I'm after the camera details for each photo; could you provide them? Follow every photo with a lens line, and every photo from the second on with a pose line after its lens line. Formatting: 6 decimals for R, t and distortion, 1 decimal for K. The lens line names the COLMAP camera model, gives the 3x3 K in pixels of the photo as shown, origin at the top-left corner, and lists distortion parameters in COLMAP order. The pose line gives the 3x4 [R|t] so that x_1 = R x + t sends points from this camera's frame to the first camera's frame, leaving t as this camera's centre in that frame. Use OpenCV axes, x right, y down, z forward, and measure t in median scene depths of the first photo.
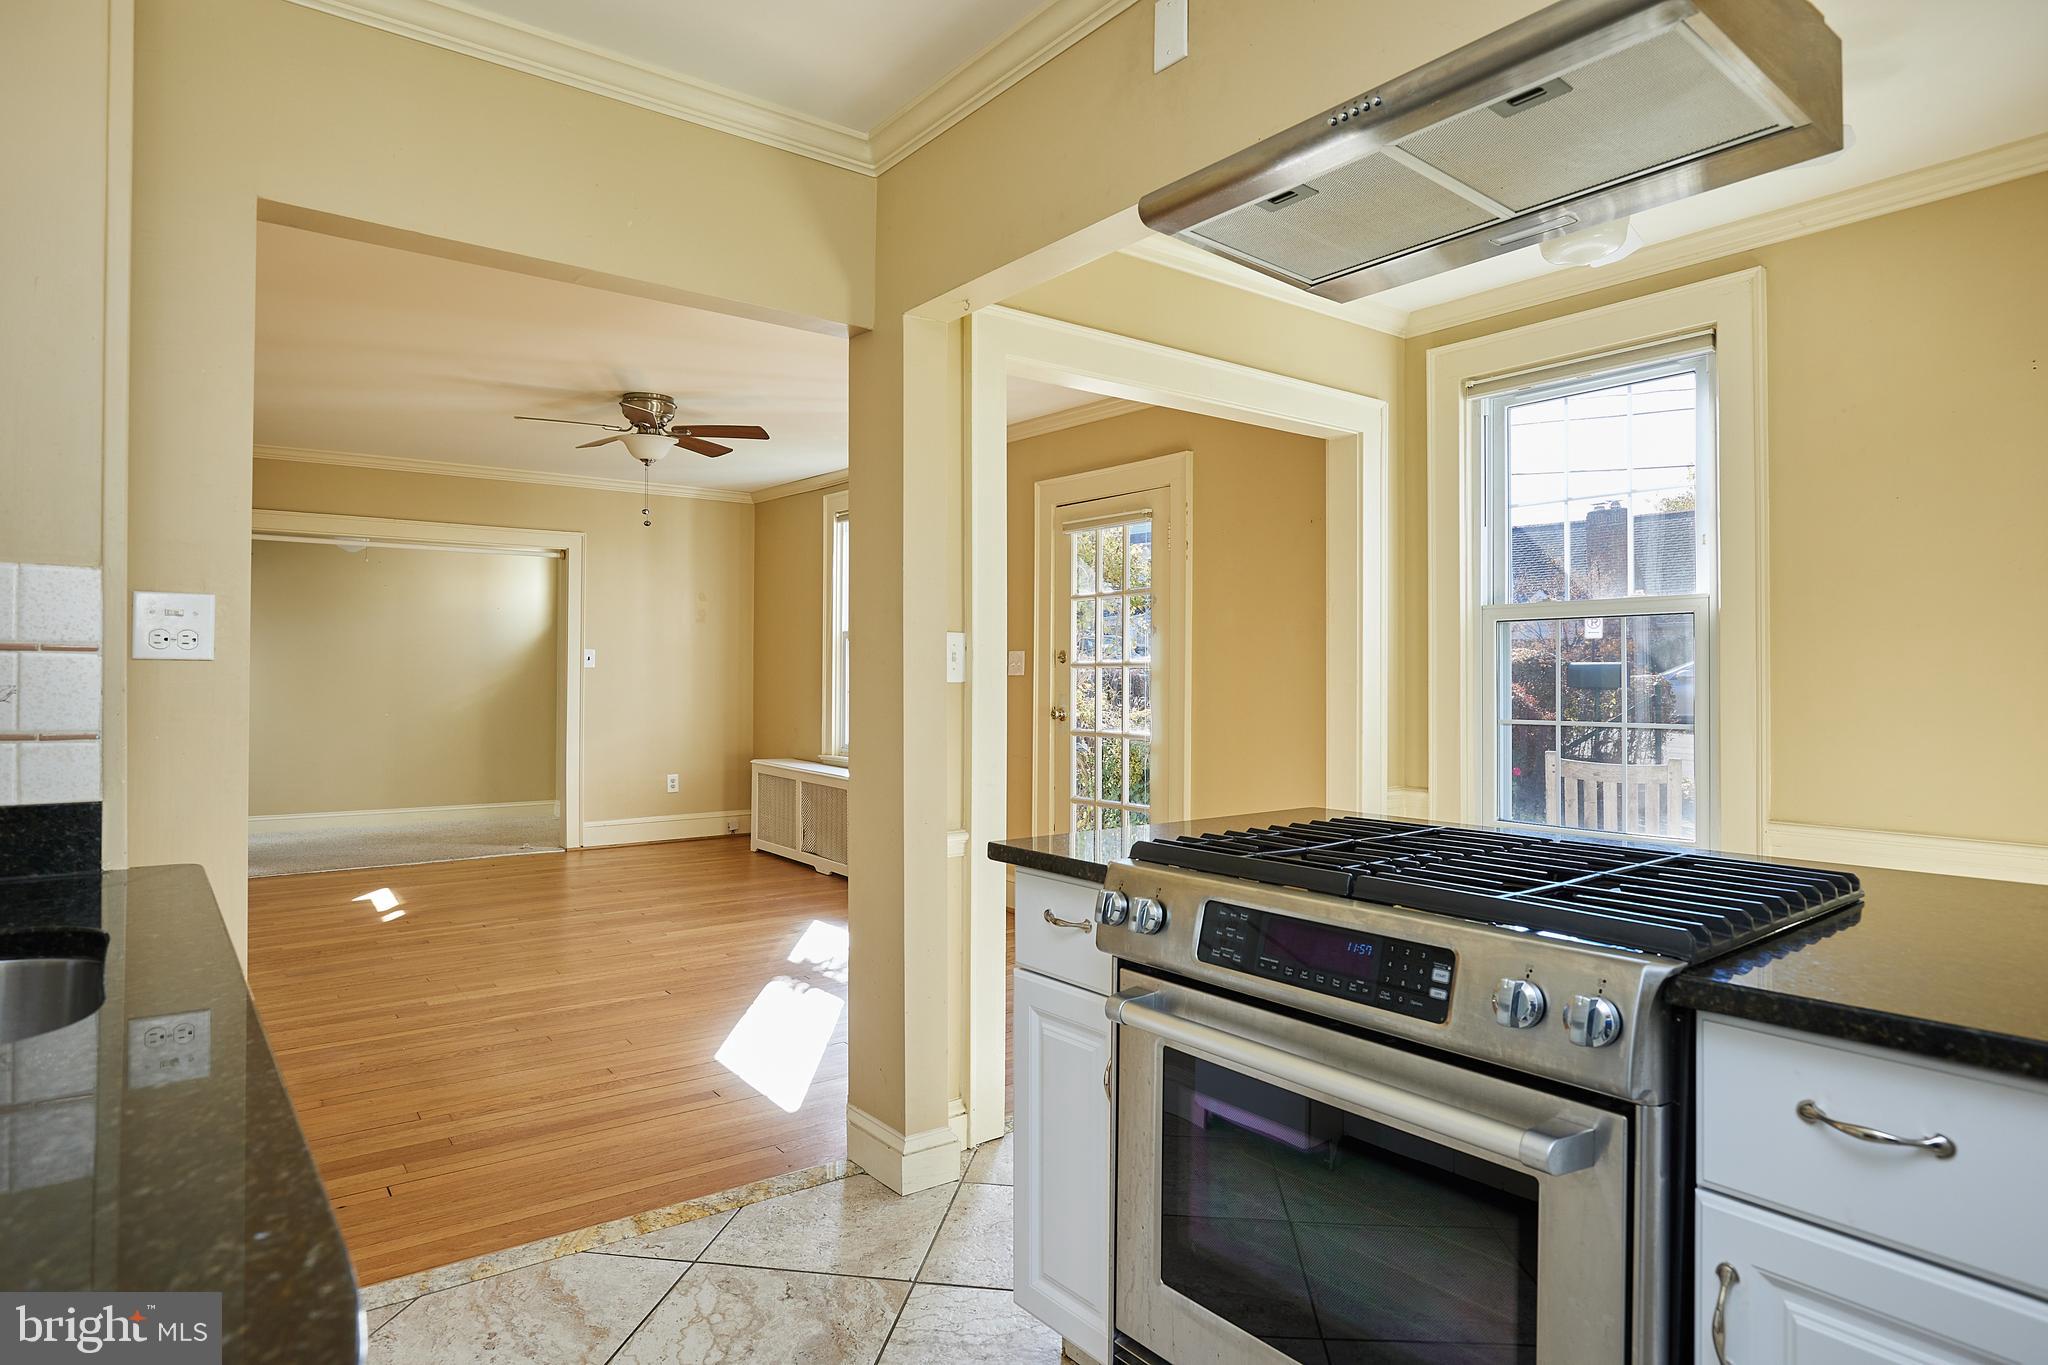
lens RADIAL K [[1116.9, 0, 1015.3], [0, 1116.9, 671.0], [0, 0, 1]] dist [-0.018787, 0.003124]
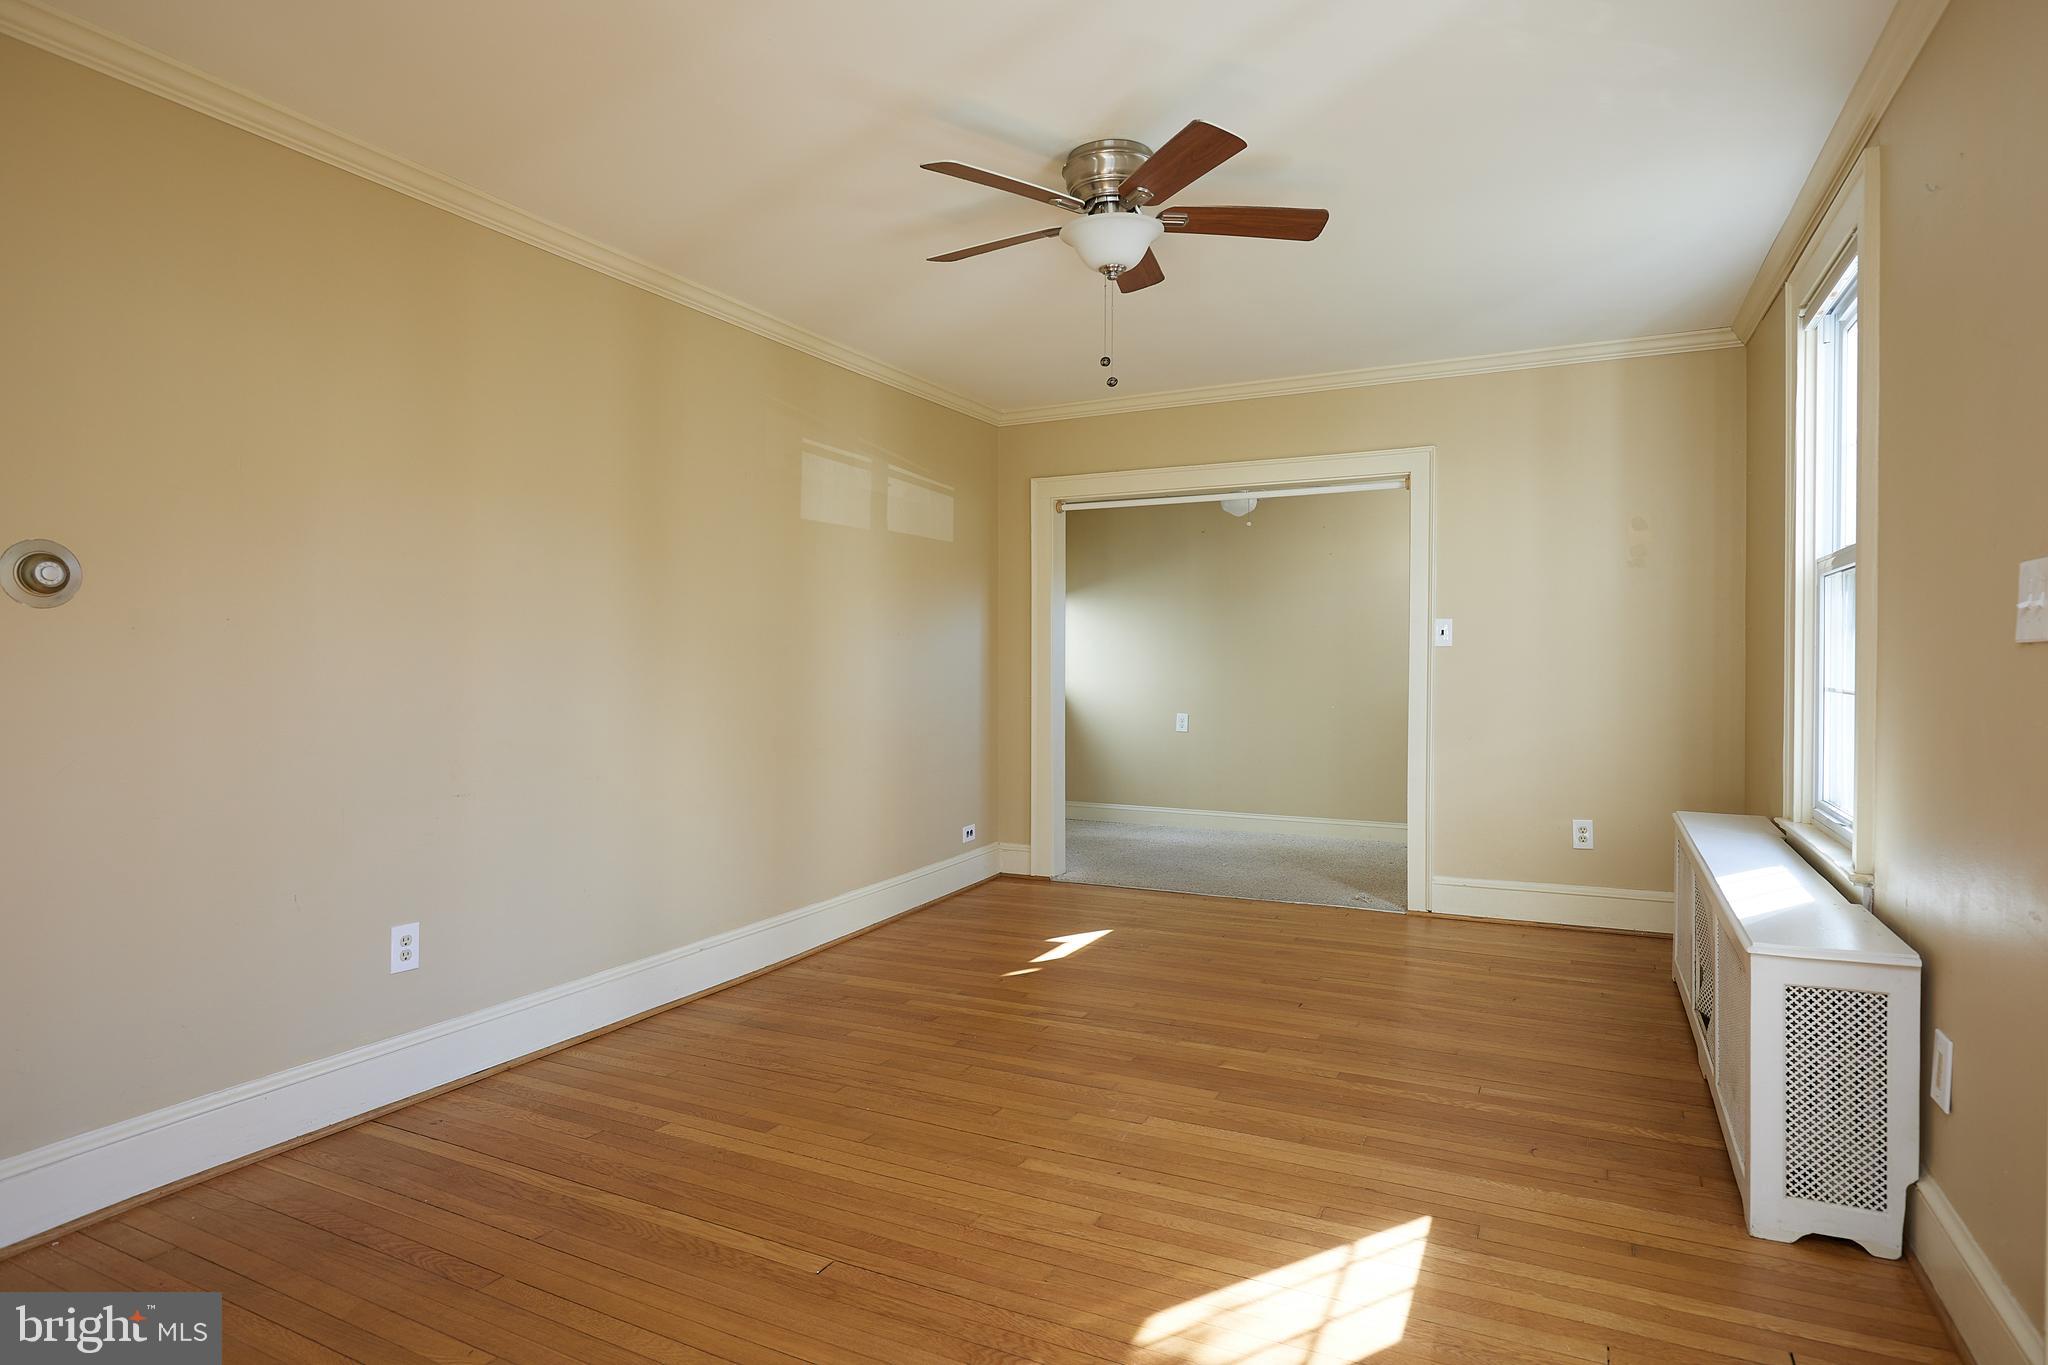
lens RADIAL K [[1116.9, 0, 1053.7], [0, 1116.9, 674.9], [0, 0, 1]] dist [-0.018787, 0.003124]
pose [[0.460843, 0.007093, -0.887453, 0.107739], [0.004012, 0.999941, 0.010075, 0.006752], [0.887473, -0.008204, 0.460787, 0.496920]]
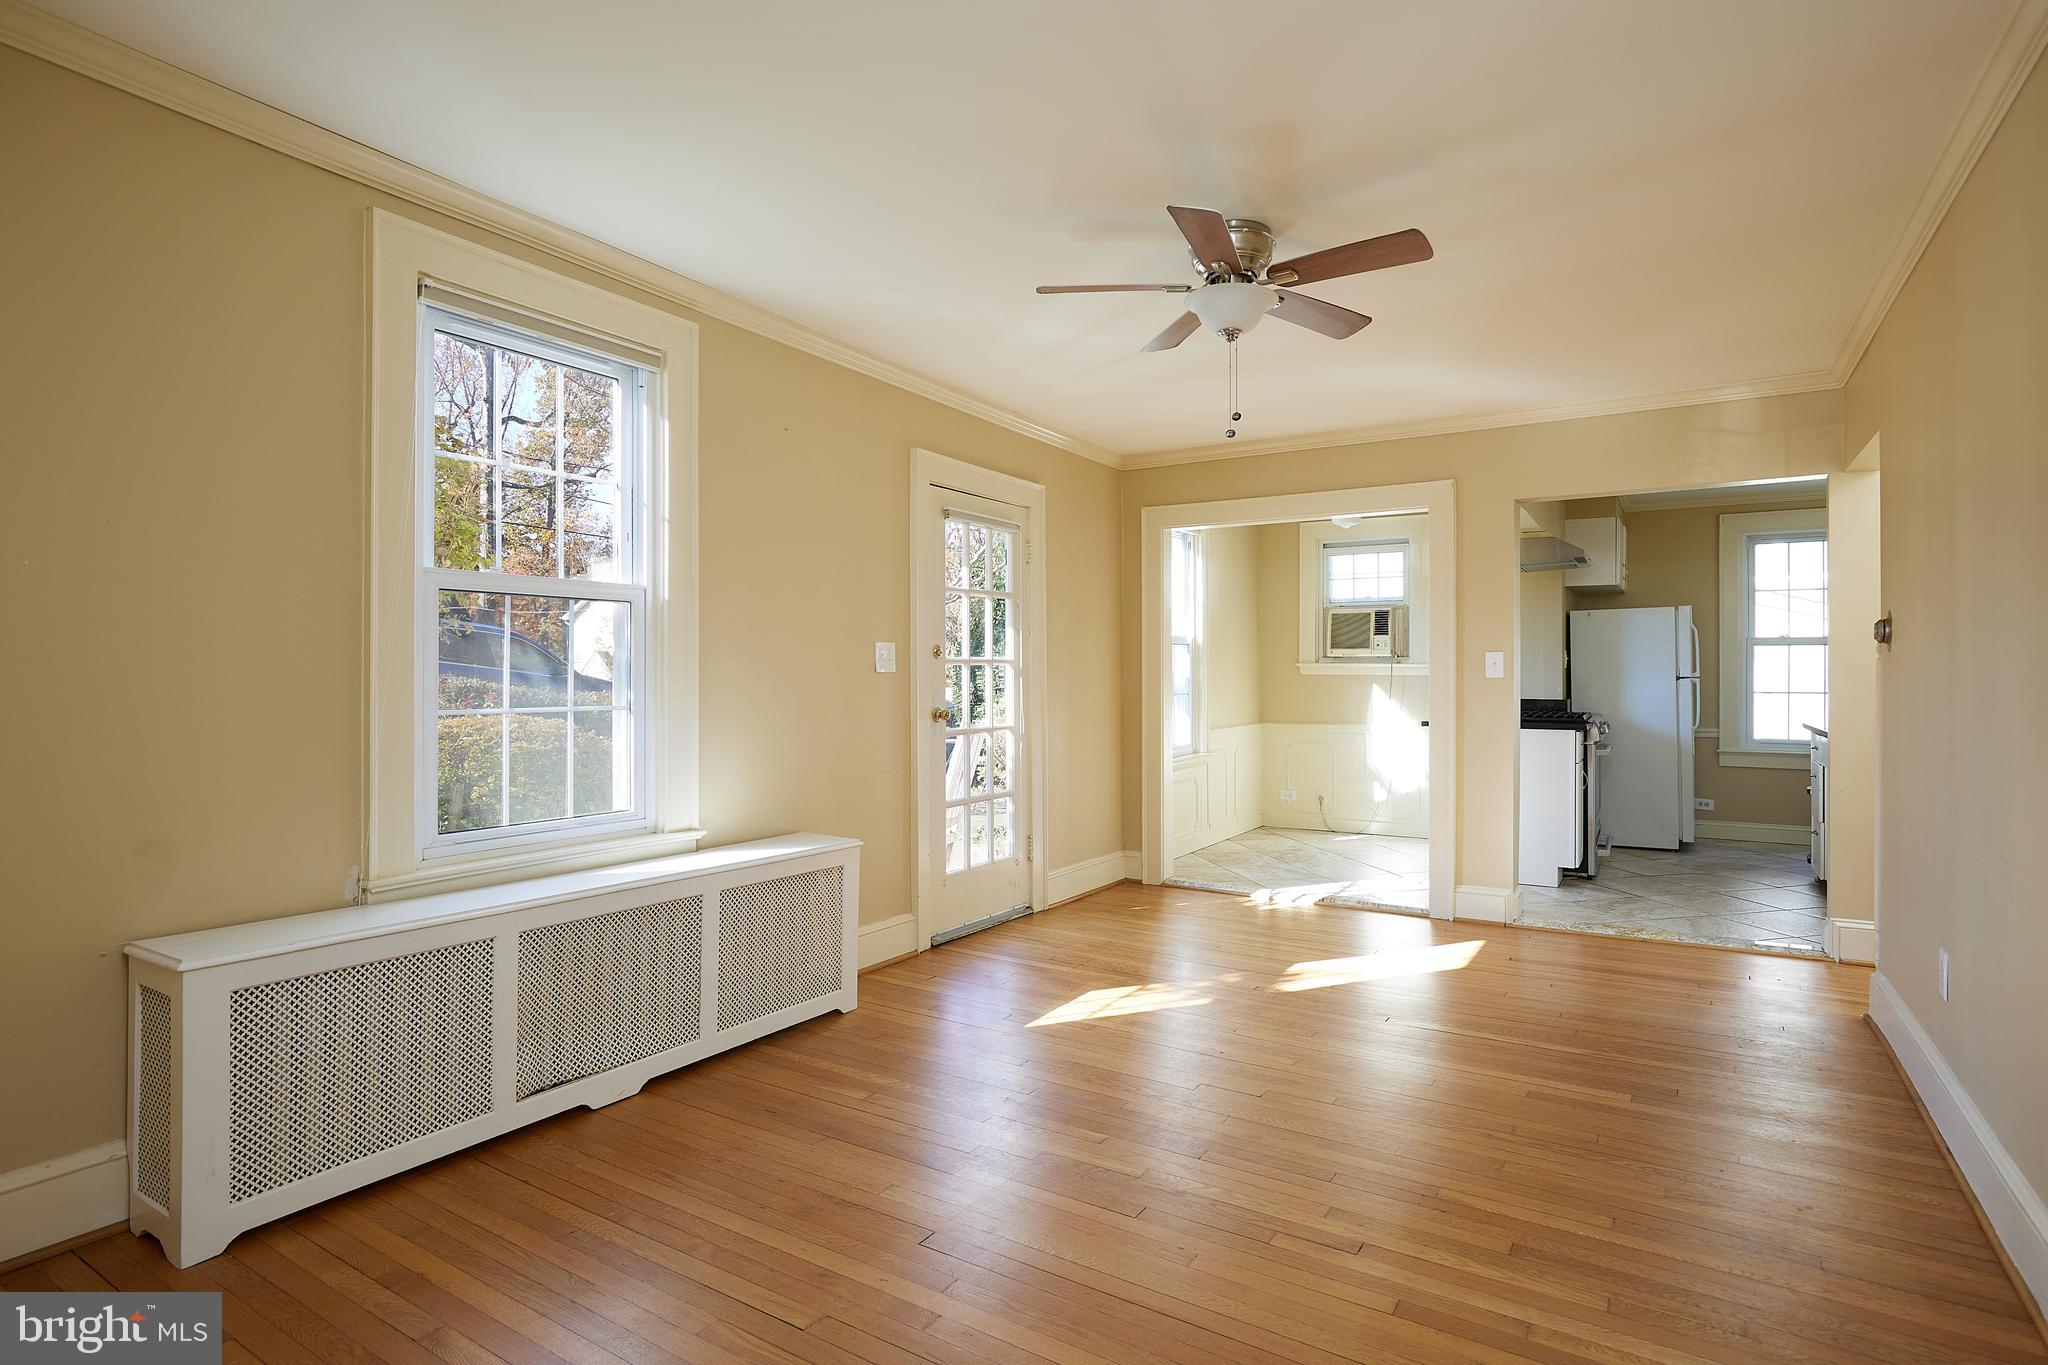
lens RADIAL K [[1052.3, 0, 1041.8], [0, 1052.3, 673.6], [0, 0, 1]] dist [-0.019238, -0.000684]
pose [[-0.357498, -0.004661, 0.933902, -0.588514], [-0.008201, 0.999965, 0.001852, 0.001531], [-0.933878, -0.006996, -0.357524, 0.911854]]
